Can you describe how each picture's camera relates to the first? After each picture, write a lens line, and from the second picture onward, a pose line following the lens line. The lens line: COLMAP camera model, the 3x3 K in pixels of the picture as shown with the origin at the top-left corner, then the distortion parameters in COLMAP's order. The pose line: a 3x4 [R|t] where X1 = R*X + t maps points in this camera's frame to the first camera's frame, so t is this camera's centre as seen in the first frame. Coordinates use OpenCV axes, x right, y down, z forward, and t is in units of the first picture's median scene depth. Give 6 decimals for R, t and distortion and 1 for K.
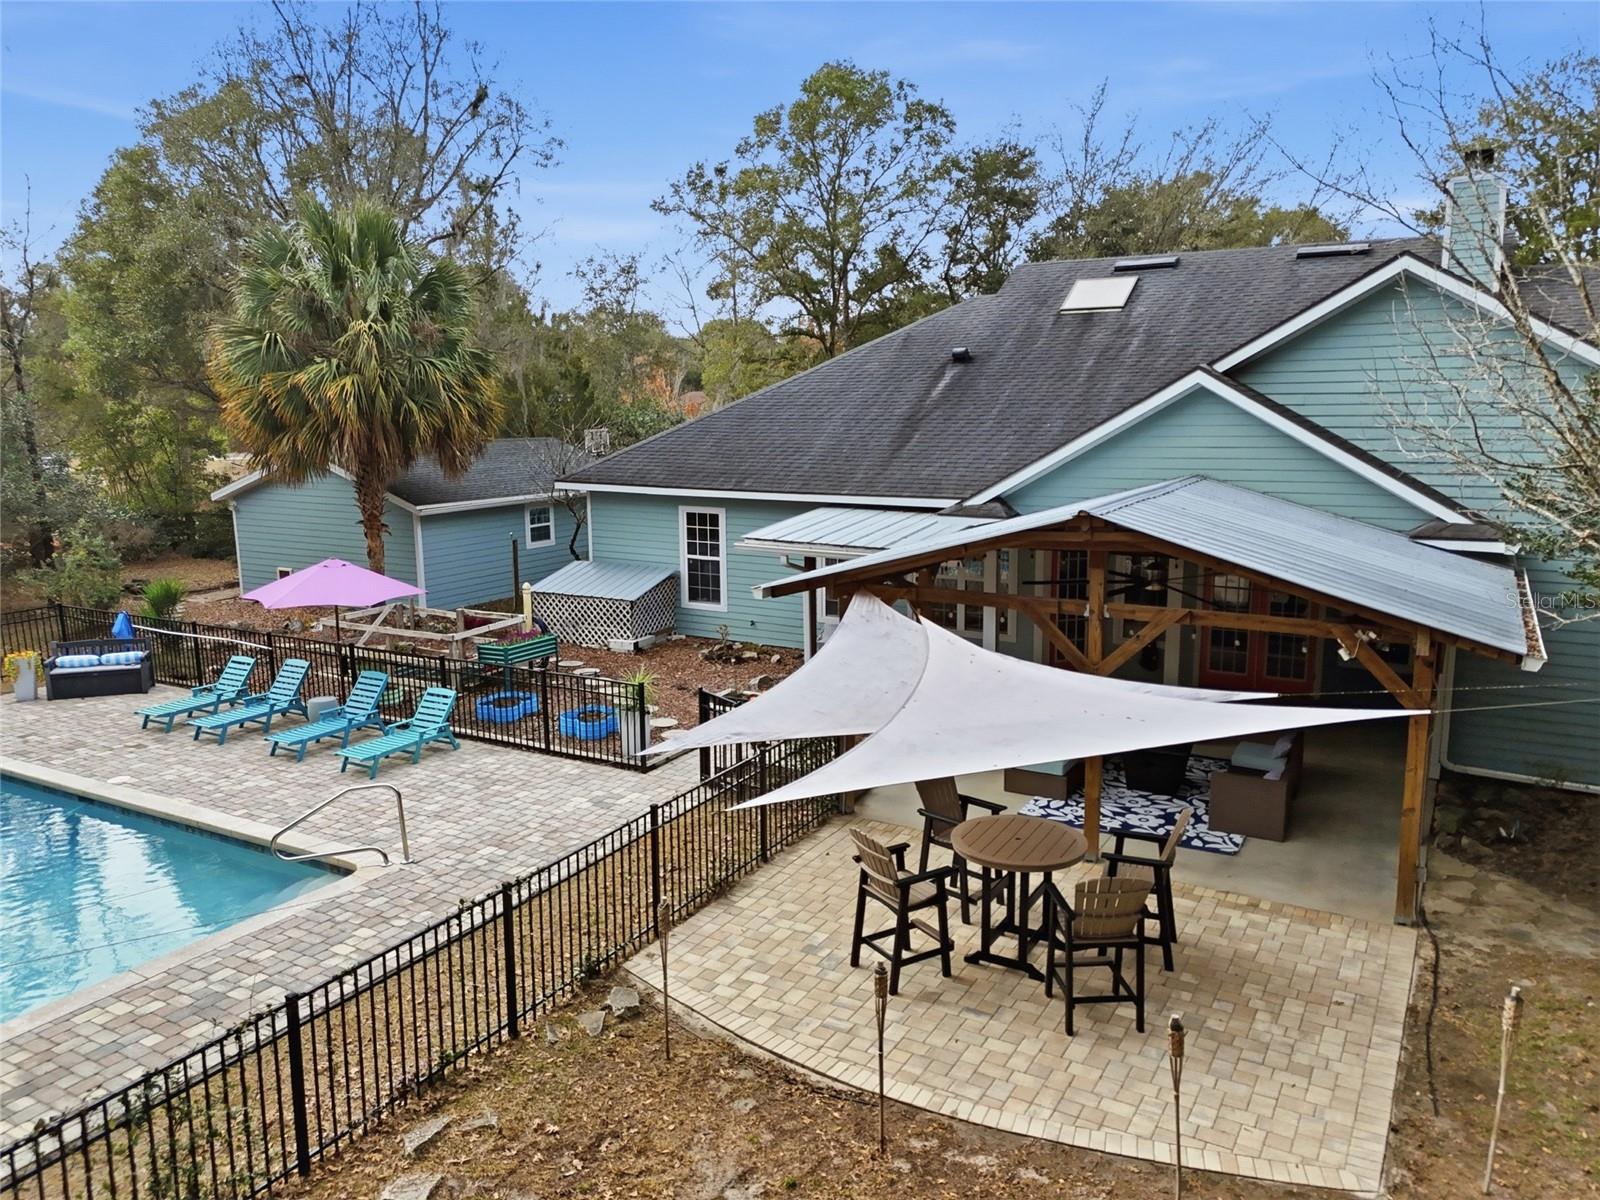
lens RADIAL K [[1168.3, 0, 800.0], [0, 1168.3, 591.1], [0, 0, 1]] dist [0.073828, -0.077416]
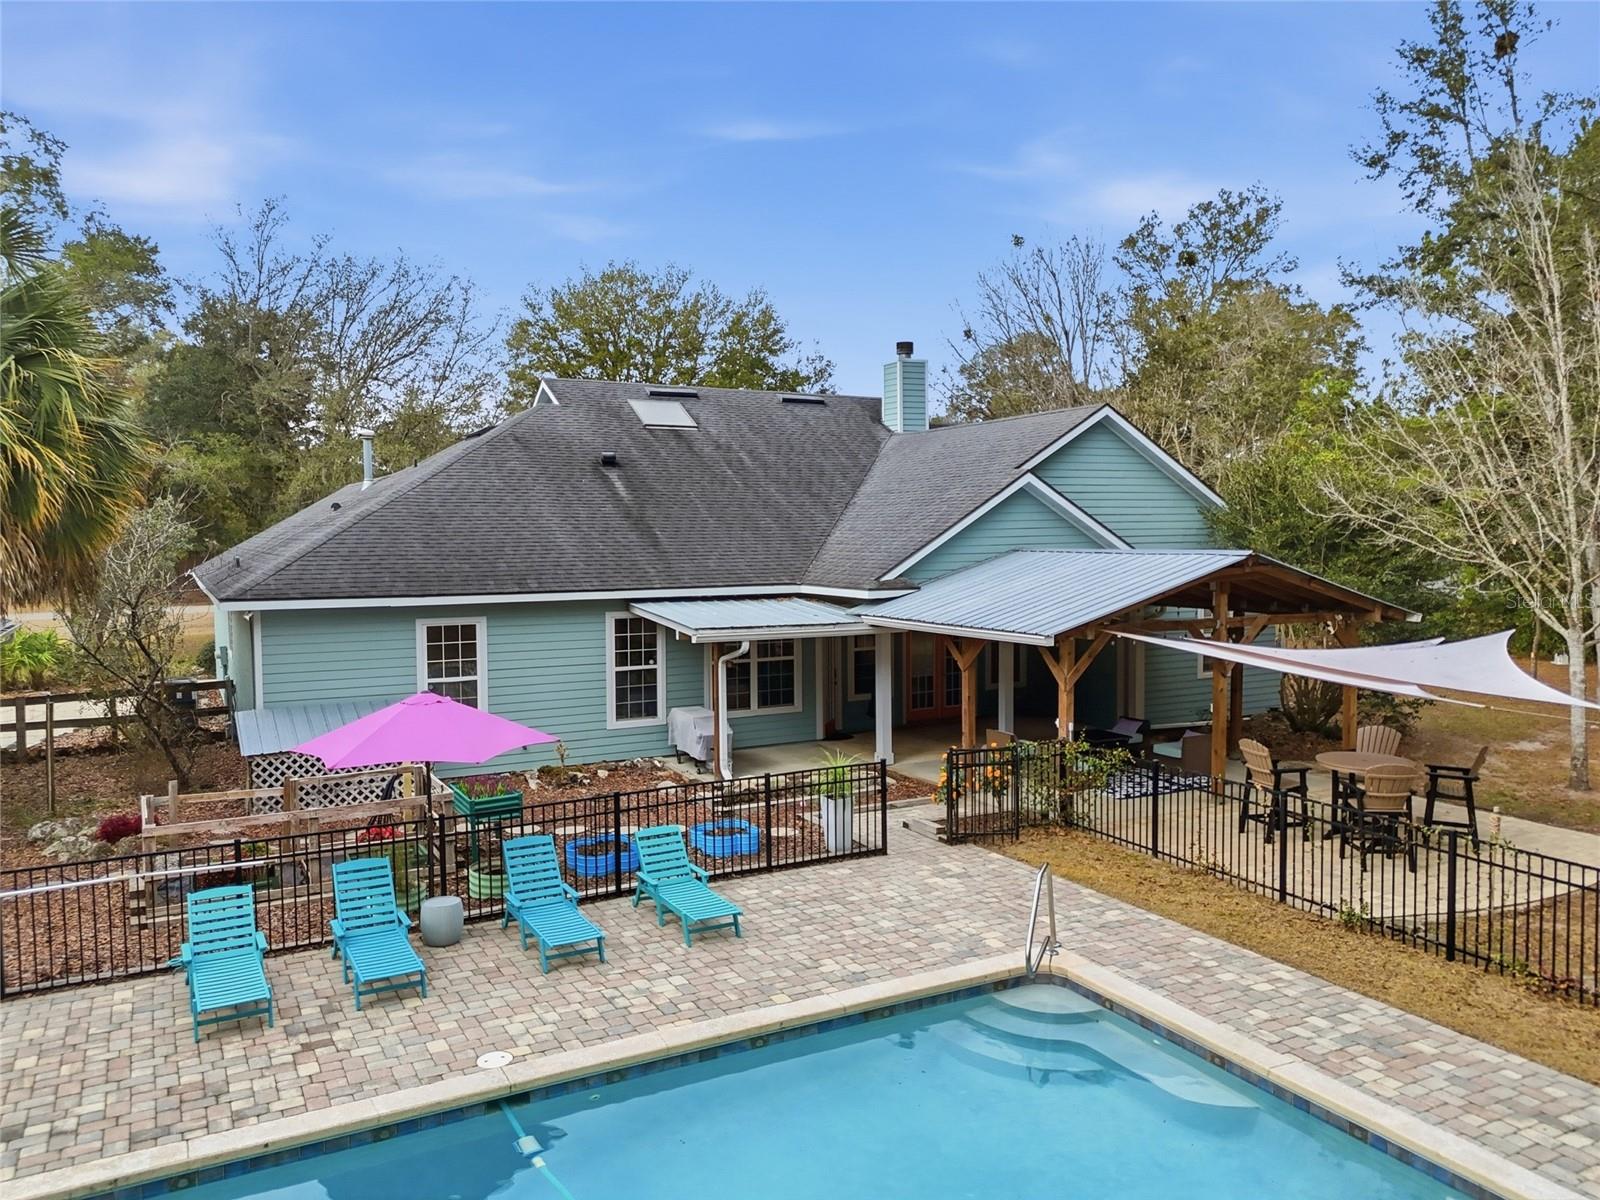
lens RADIAL K [[1168.3, 0, 800.0], [0, 1168.3, 591.1], [0, 0, 1]] dist [0.073828, -0.077416]
pose [[0.527286, -0.037881, 0.848843, -0.938227], [0.144591, 0.988435, -0.045707, -0.023951], [-0.837295, 0.146835, 0.526666, 0.496425]]
